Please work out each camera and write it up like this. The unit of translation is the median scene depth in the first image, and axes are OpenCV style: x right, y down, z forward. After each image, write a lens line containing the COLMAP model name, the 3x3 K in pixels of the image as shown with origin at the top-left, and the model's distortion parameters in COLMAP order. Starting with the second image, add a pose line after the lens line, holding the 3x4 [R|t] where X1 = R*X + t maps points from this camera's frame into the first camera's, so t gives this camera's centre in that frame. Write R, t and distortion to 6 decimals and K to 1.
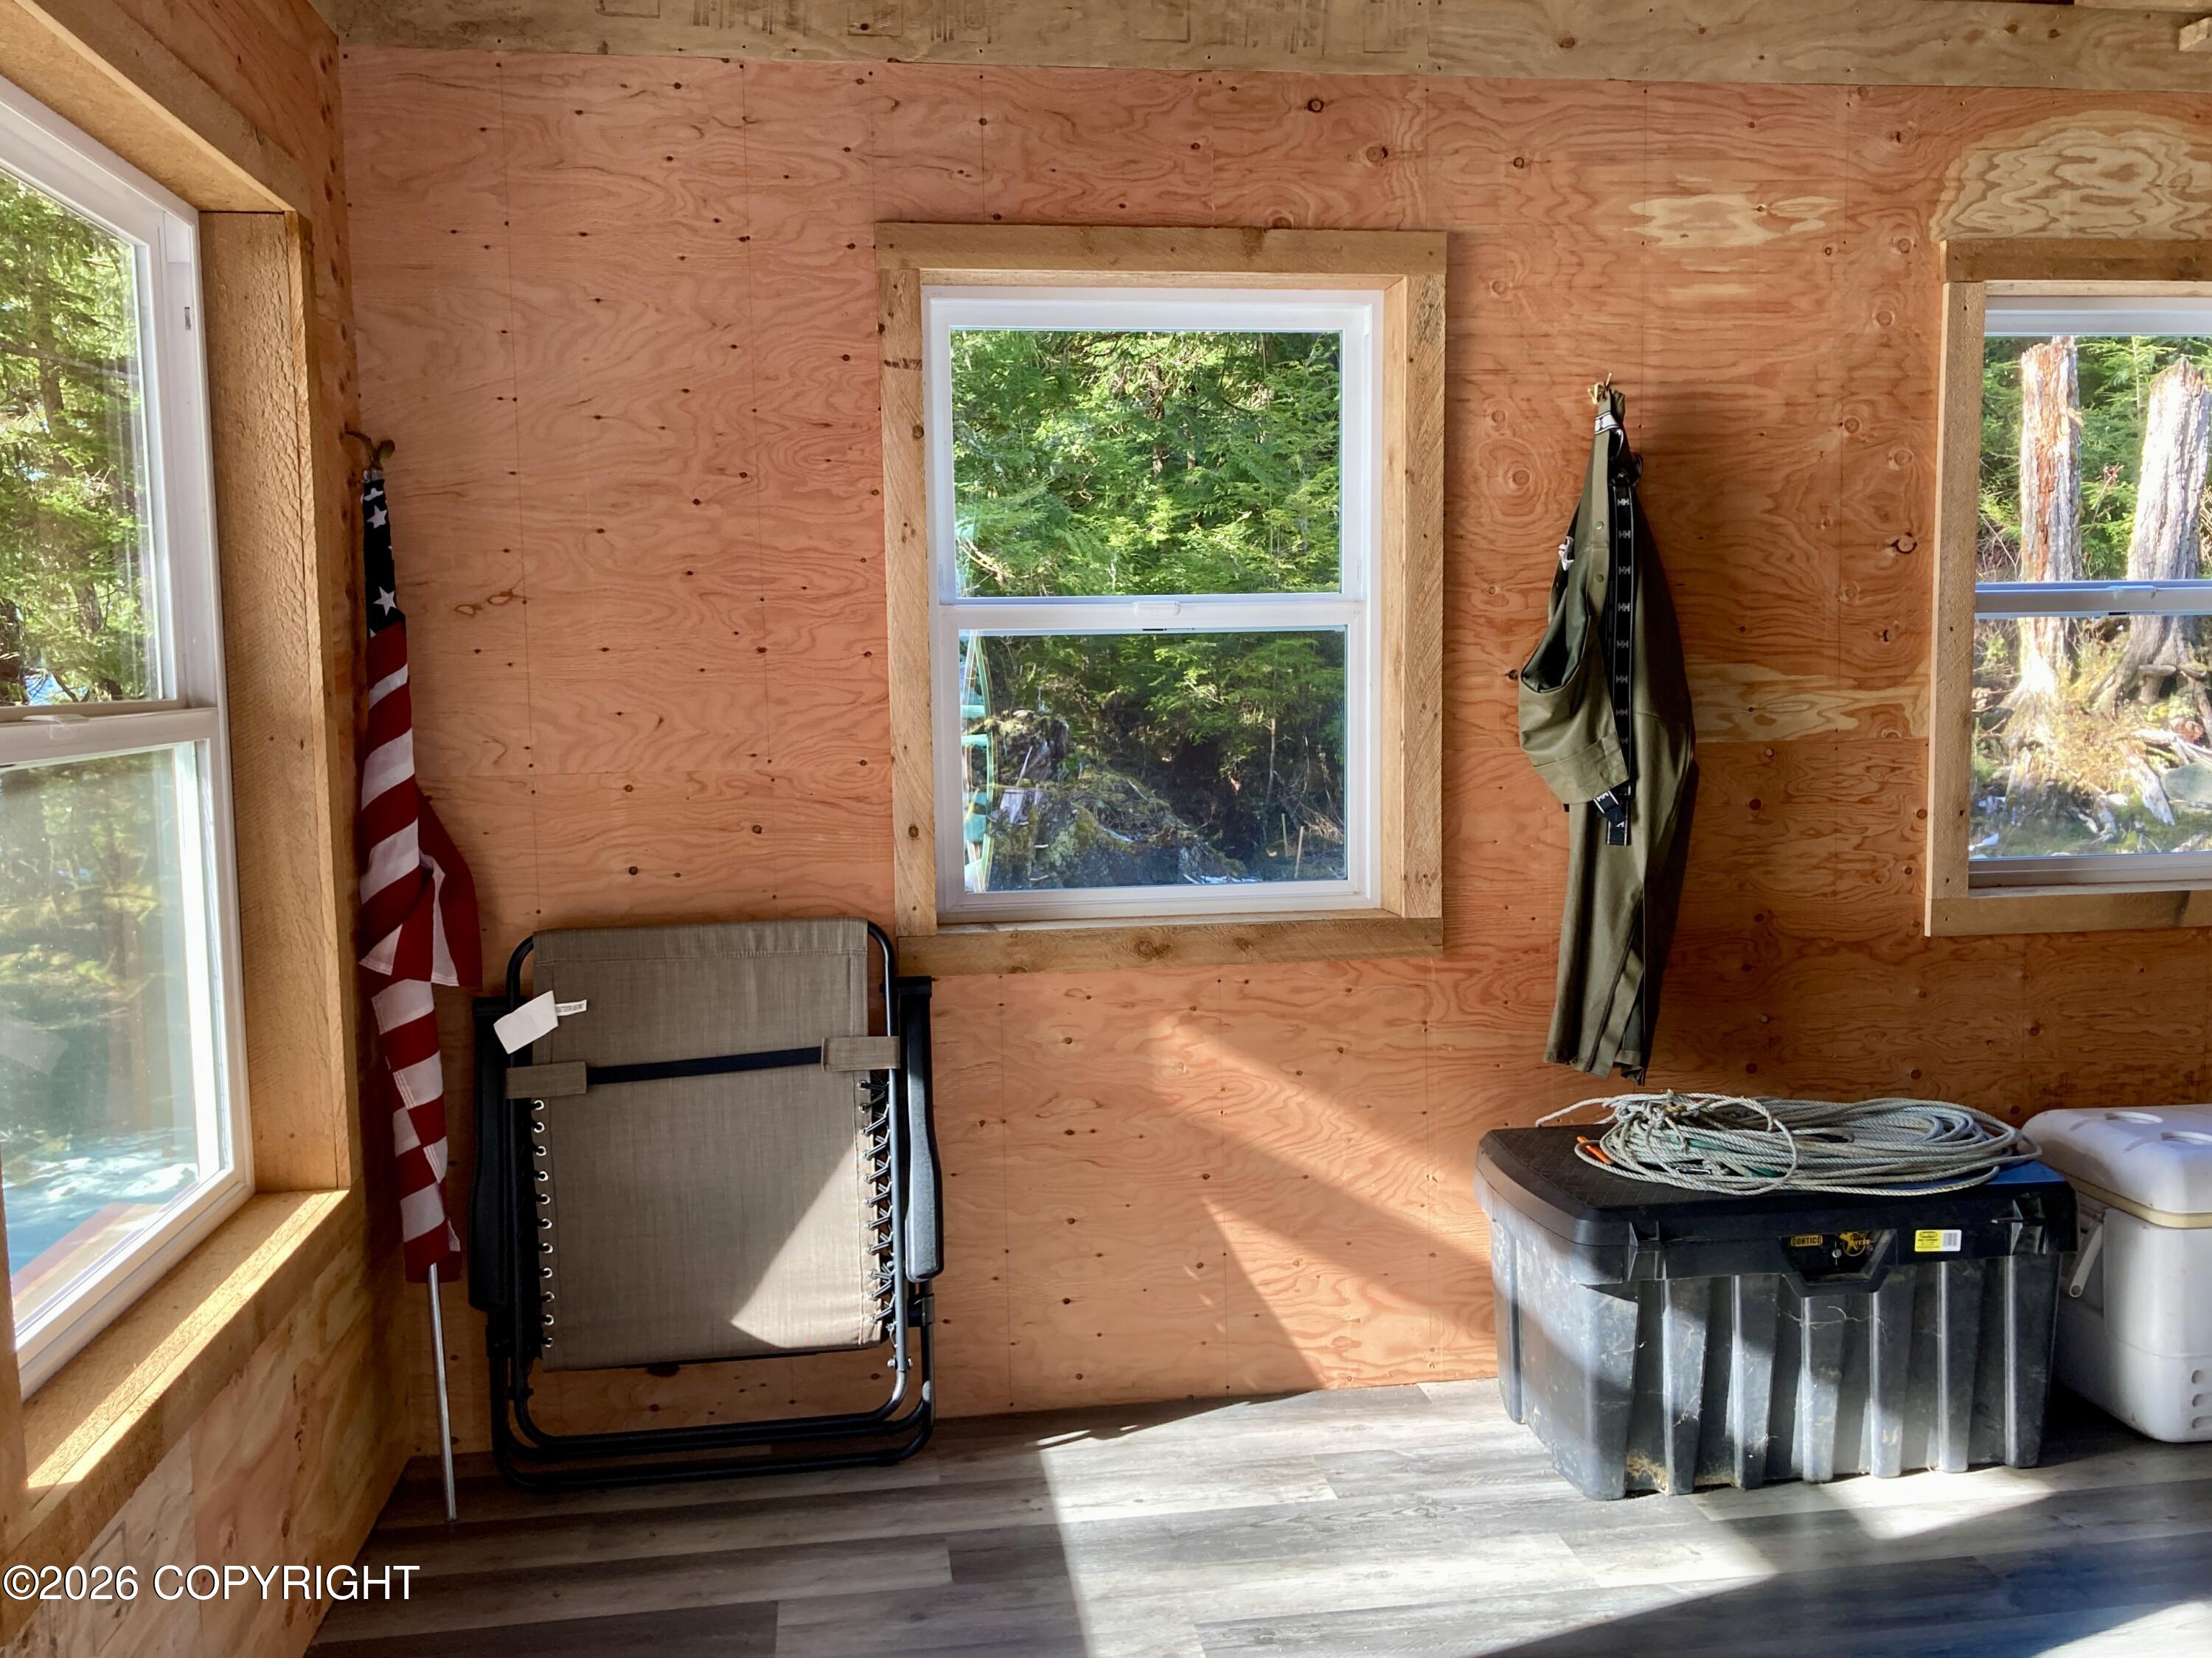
lens RADIAL K [[1888.3, 0, 1108.4], [0, 1888.3, 839.5], [0, 0, 1]] dist [0.002854, 0.003390]
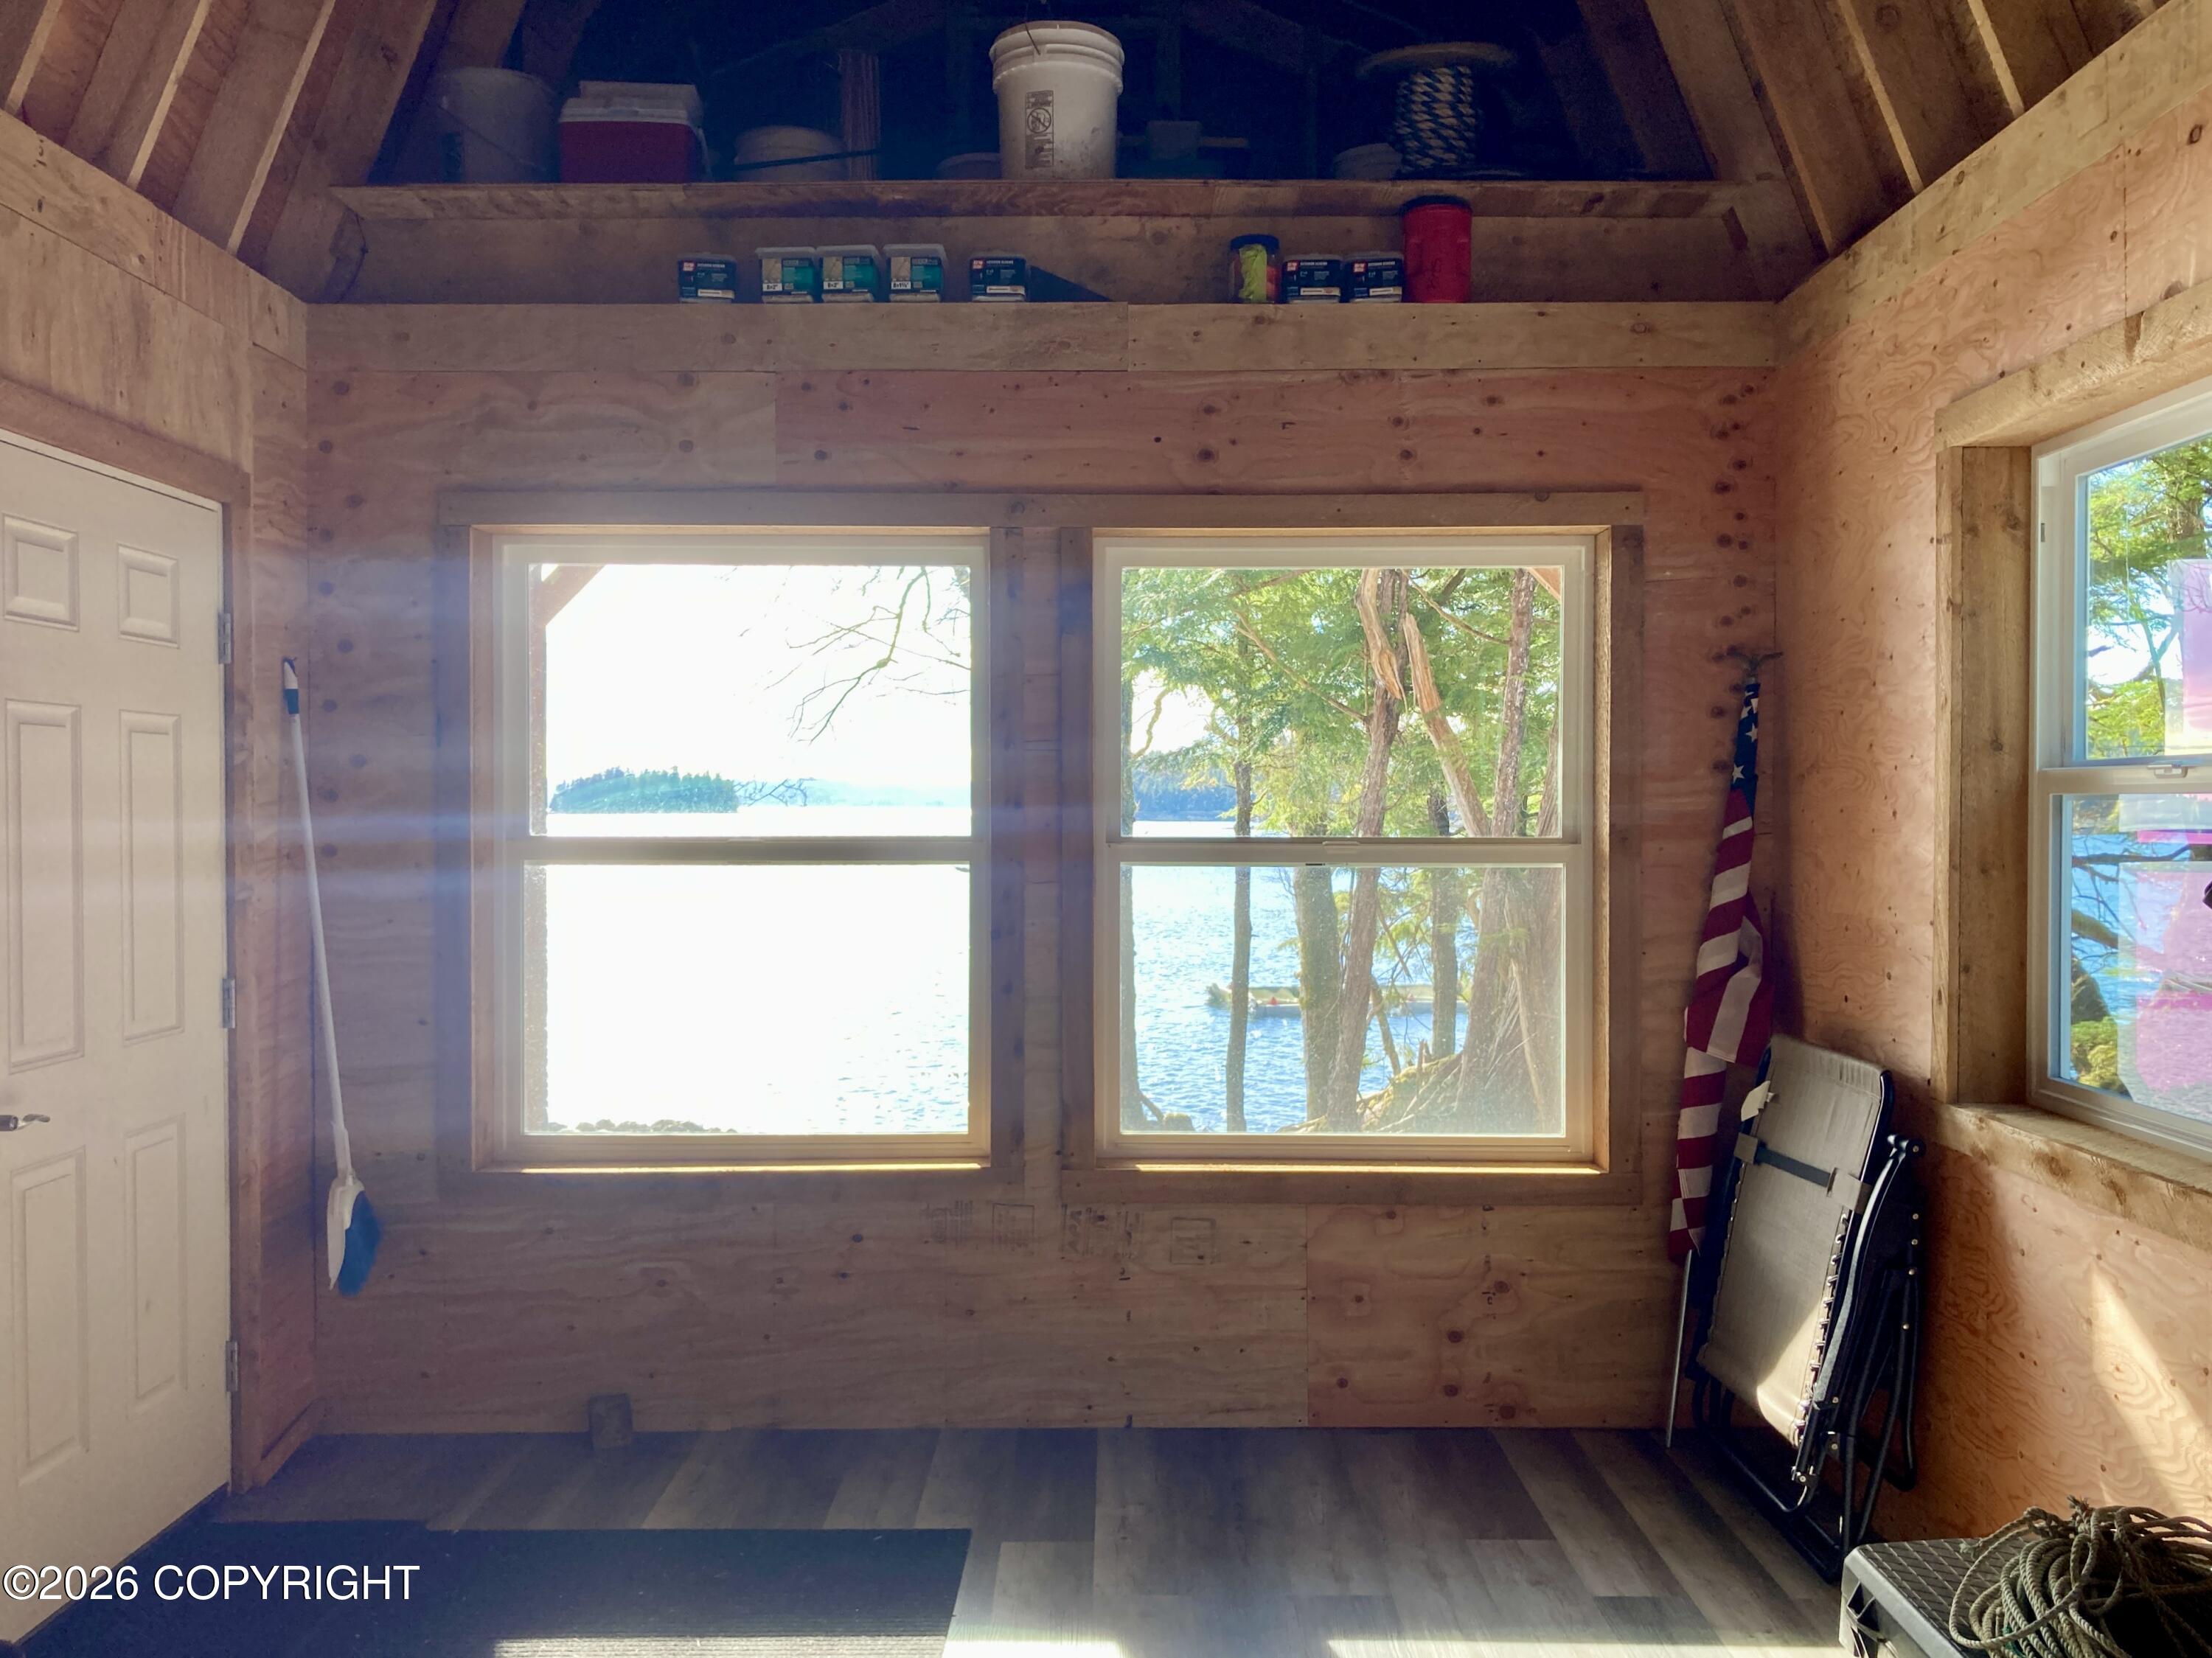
lens RADIAL K [[1867.0, 0, 1137.0], [0, 1867.0, 842.8], [0, 0, 1]] dist [0.008363, -0.006235]
pose [[-0.131344, 0.035866, -0.990688, 0.946374], [-0.096193, 0.994168, 0.048745, -0.093292], [0.986659, 0.101699, -0.127128, 0.699297]]
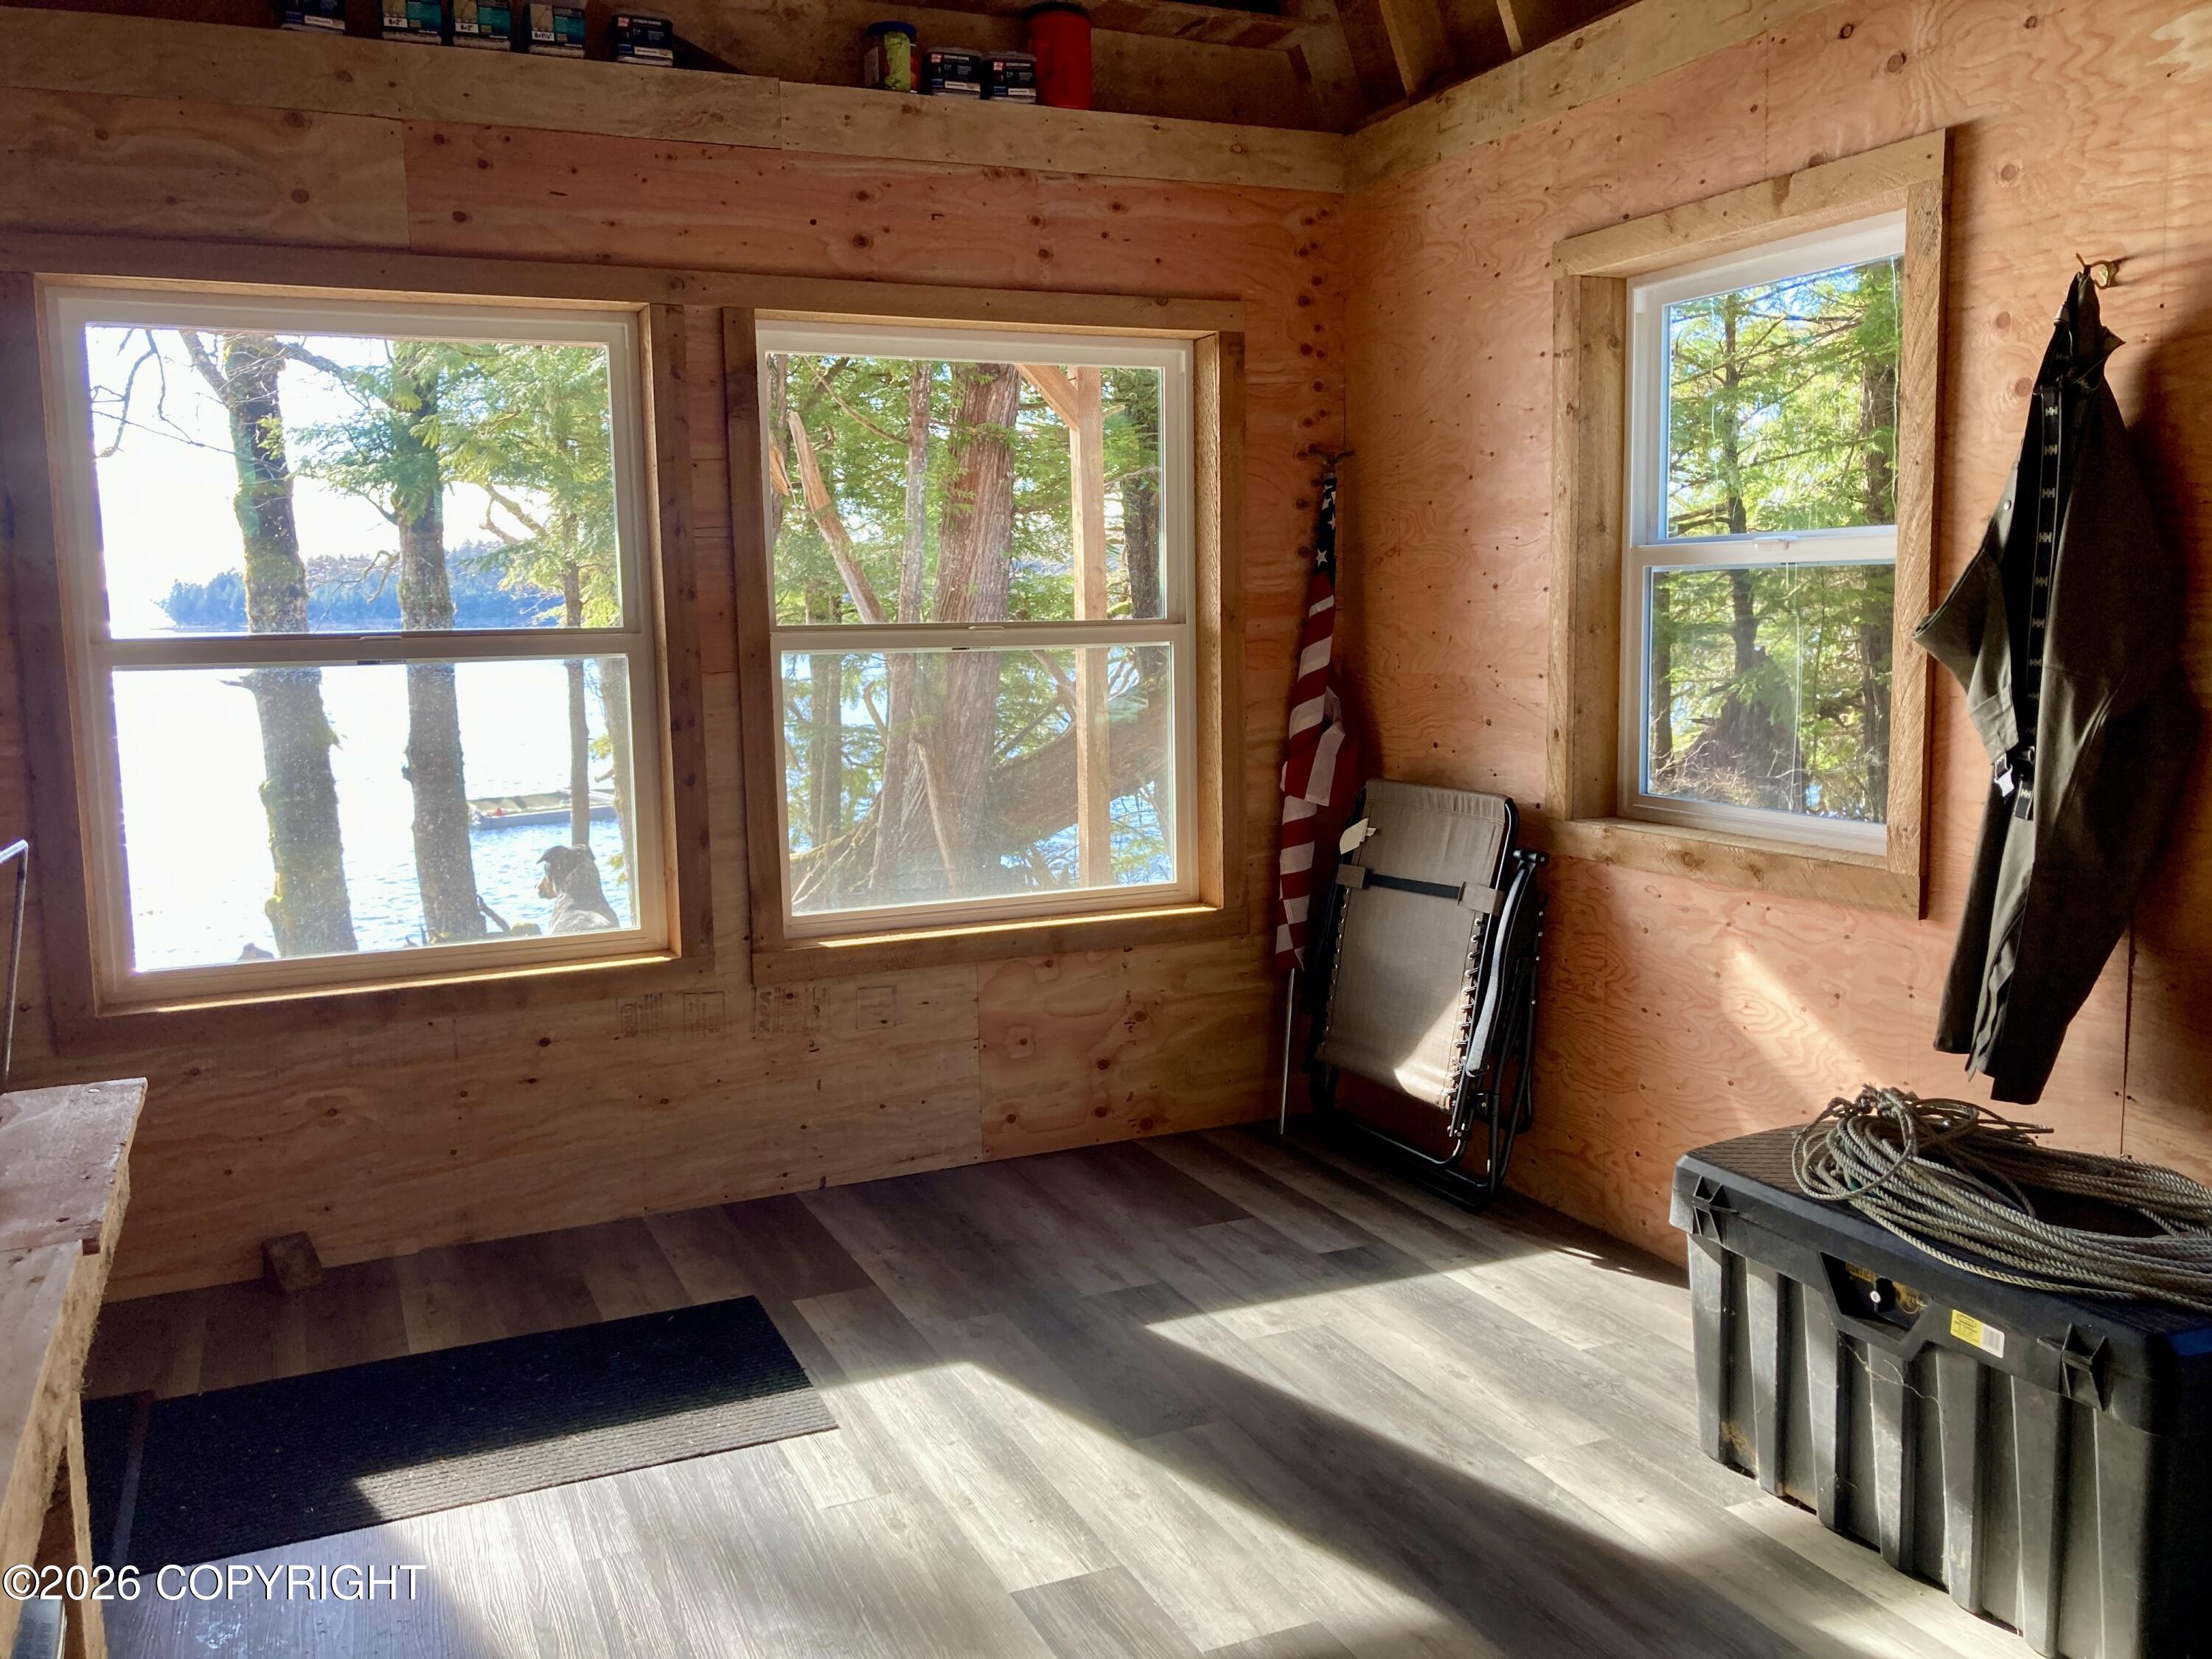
lens RADIAL K [[1794.9, 0, 1103.1], [0, 1794.9, 826.4], [0, 0, 1]] dist [0.004222, -0.005340]
pose [[0.280787, 0.130315, -0.950882, 0.947585], [-0.081136, 0.990416, 0.111774, -0.051817], [0.956334, 0.045766, 0.288669, 0.379543]]
